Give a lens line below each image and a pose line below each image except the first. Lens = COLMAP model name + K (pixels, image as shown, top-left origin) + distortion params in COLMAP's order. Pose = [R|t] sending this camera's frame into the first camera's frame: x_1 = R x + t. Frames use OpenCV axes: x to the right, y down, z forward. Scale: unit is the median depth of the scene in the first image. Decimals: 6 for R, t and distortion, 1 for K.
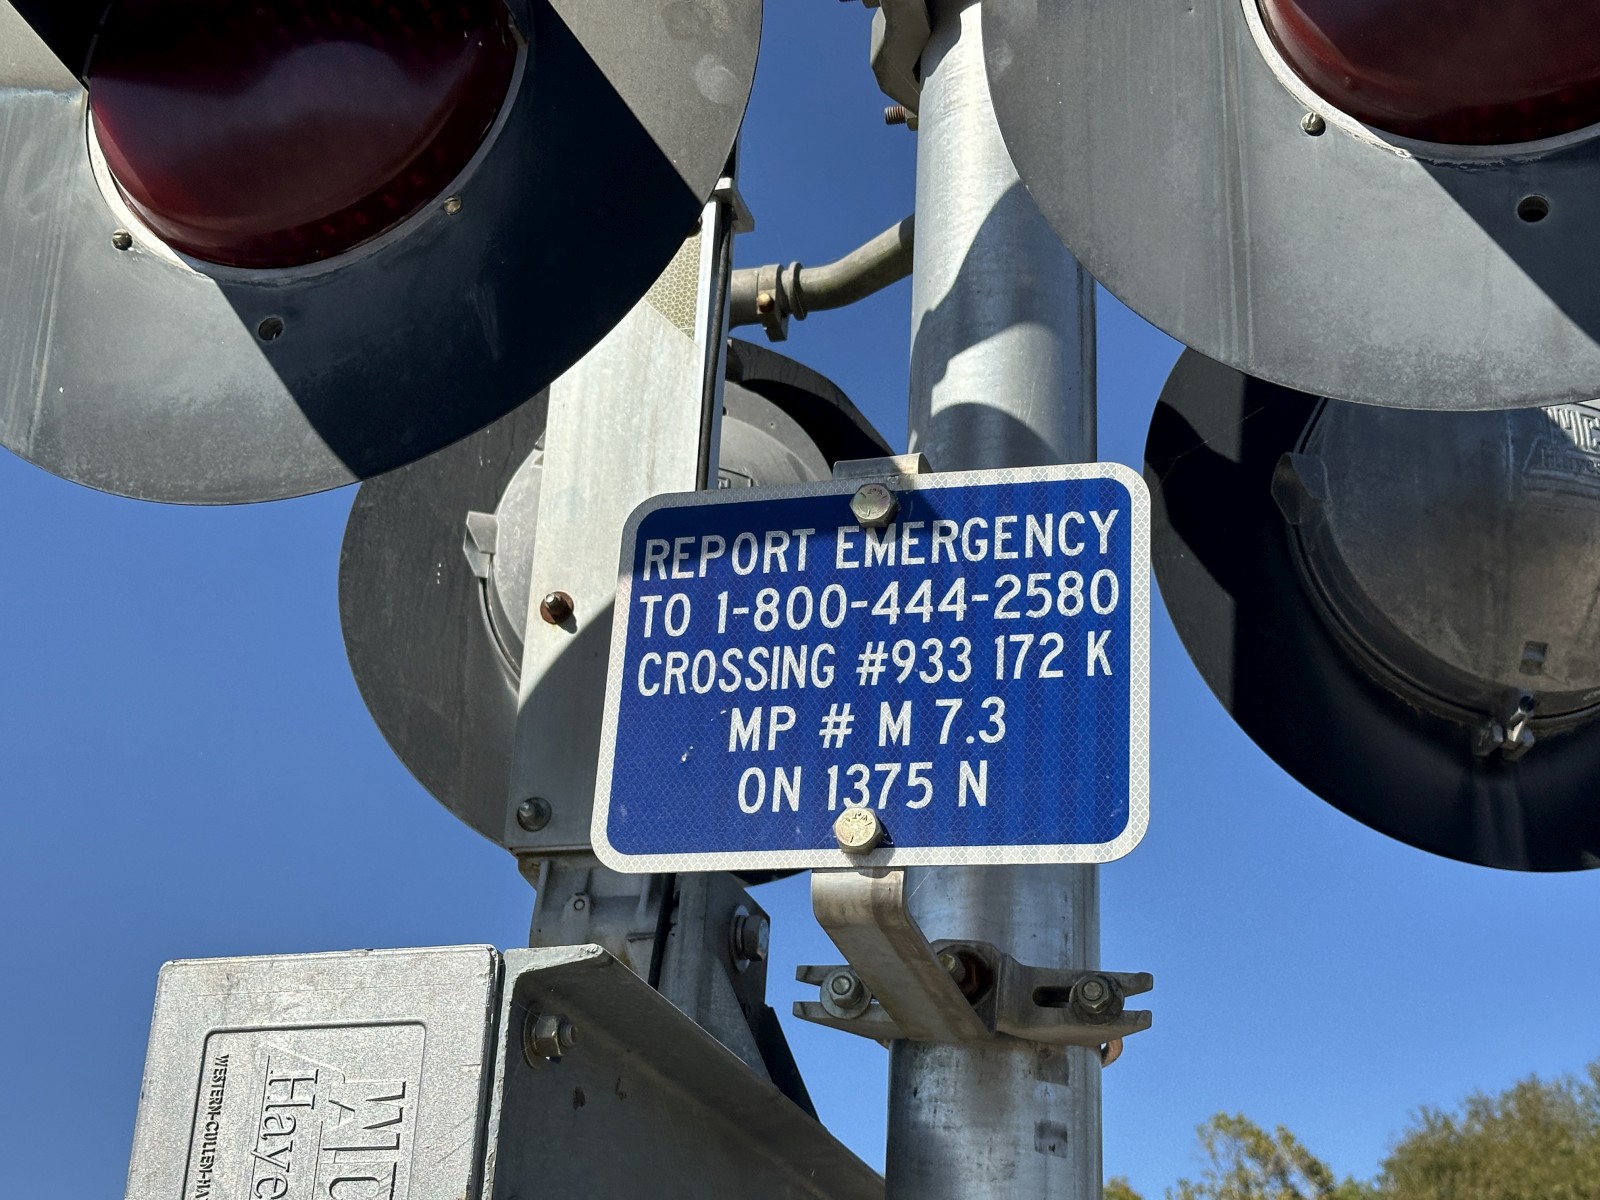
lens RADIAL K [[2372.9, 0, 792.9], [0, 2372.9, 650.8], [0, 0, 1]] dist [0.126938, -0.121596]
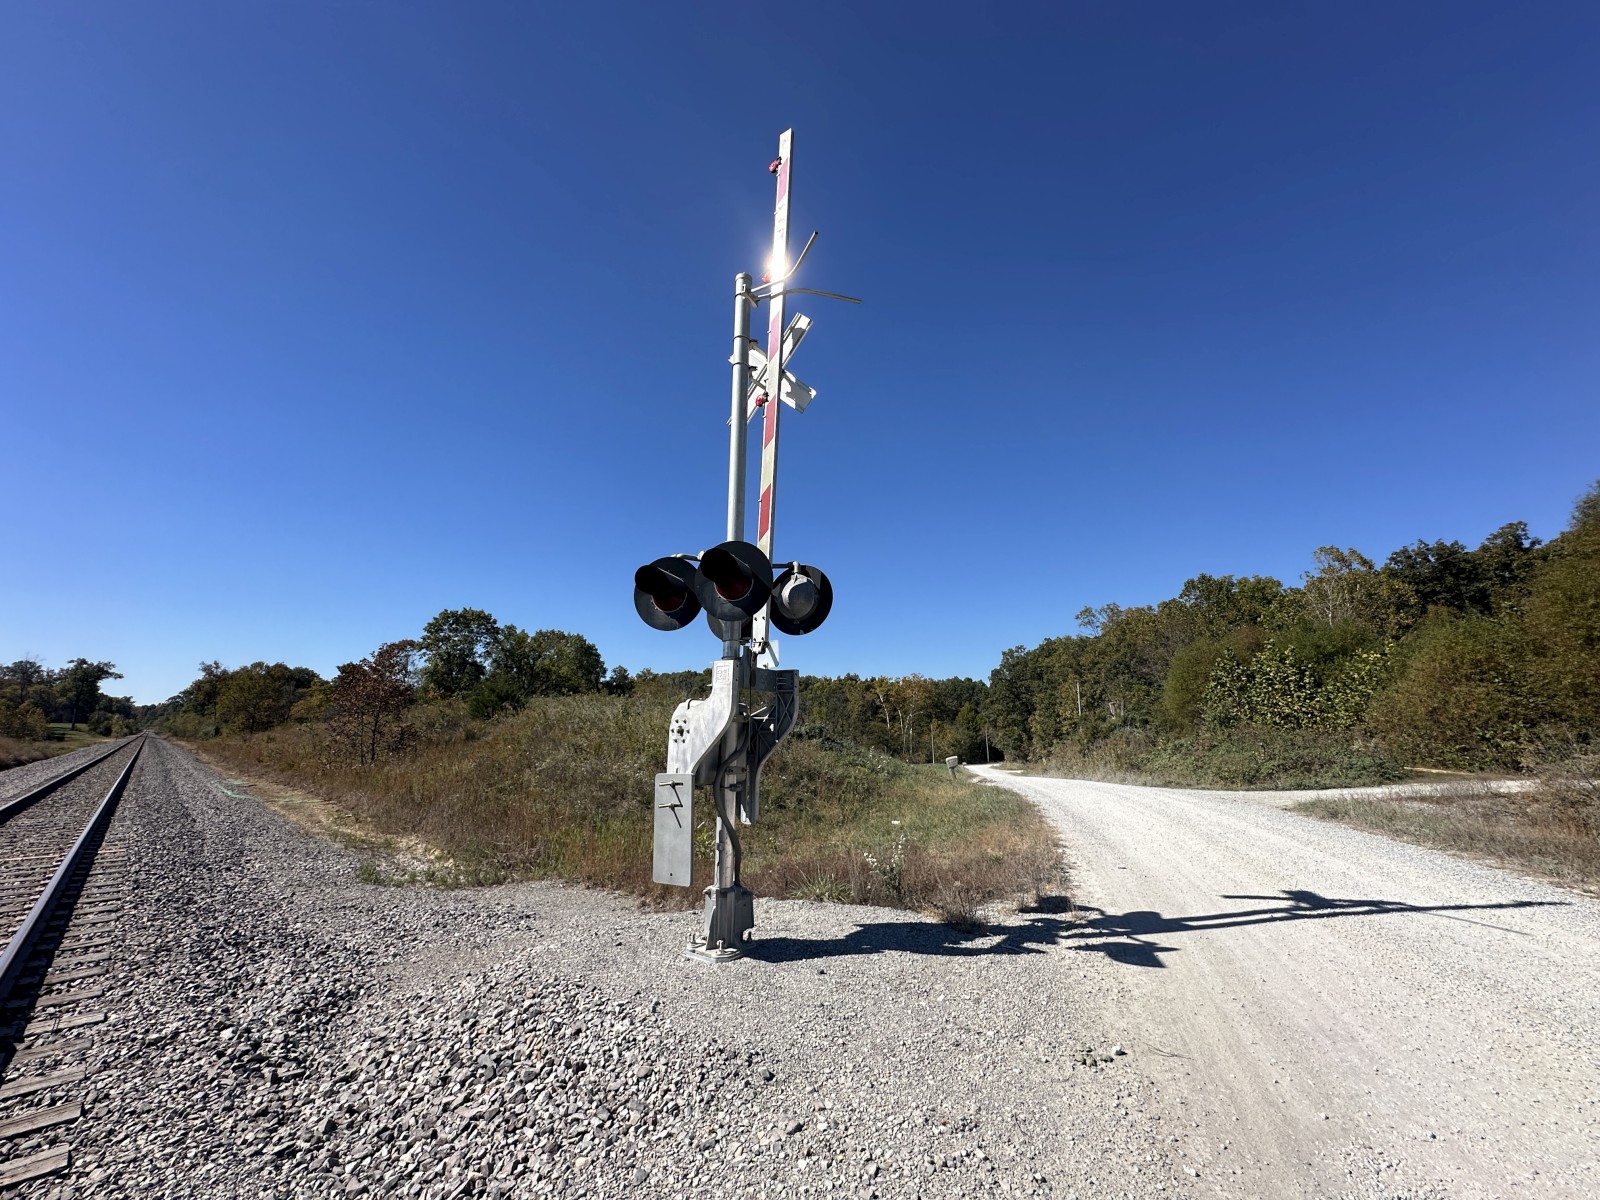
lens RADIAL K [[639.9, 0, 801.1], [0, 639.9, 602.7], [0, 0, 1]] dist [-0.002210, 0.000768]
pose [[0.907256, -0.090321, -0.410765, -5.259680], [0.167463, 0.973487, 0.155819, 3.041396], [0.385801, -0.210155, 0.898327, 7.050682]]
